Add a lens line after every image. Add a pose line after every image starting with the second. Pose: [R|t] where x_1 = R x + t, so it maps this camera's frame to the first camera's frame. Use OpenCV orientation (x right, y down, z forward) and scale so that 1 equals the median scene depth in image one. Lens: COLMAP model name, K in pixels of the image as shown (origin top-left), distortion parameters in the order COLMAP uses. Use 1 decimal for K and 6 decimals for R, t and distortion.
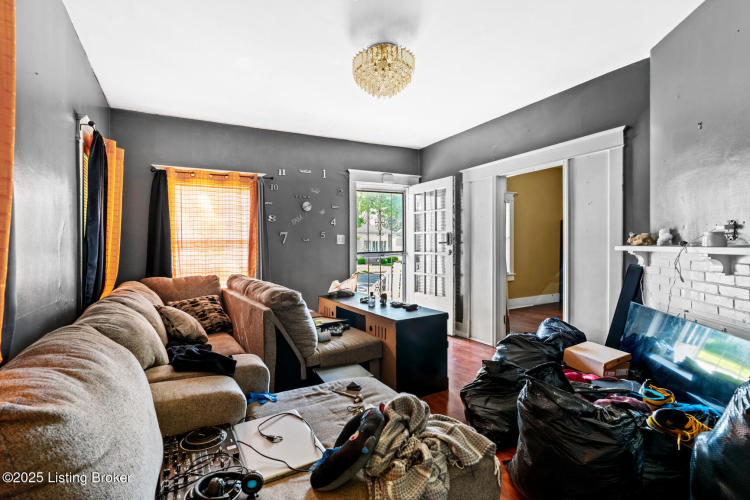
lens RADIAL K [[344.6, 0, 380.5], [0, 344.6, 244.0], [0, 0, 1]] dist [-0.004284, -0.000525]
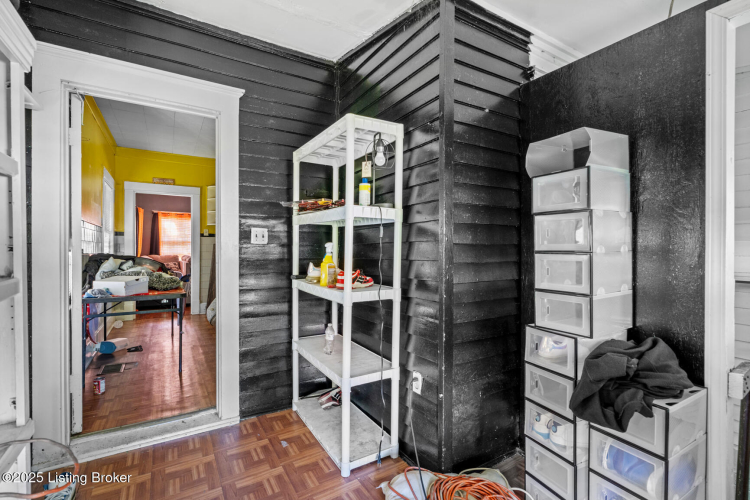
lens RADIAL K [[344.6, 0, 370.2], [0, 344.6, 250.0], [0, 0, 1]] dist [-0.004284, -0.000525]
pose [[0.999829, 0.016806, -0.007689, 0.977973], [-0.016769, 0.999848, 0.004800, 0.018728], [0.007768, -0.004670, 0.999959, -1.544117]]
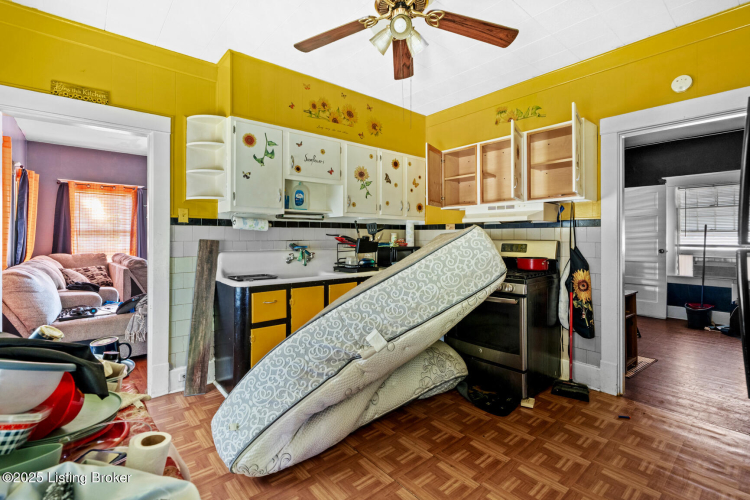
lens RADIAL K [[344.6, 0, 369.1], [0, 344.6, 237.4], [0, 0, 1]] dist [-0.004284, -0.000525]
pose [[0.987757, 0.018223, 0.154934, 0.460350], [-0.018886, 0.999818, 0.002805, -0.006062], [-0.154855, -0.005697, 0.987921, -0.708204]]
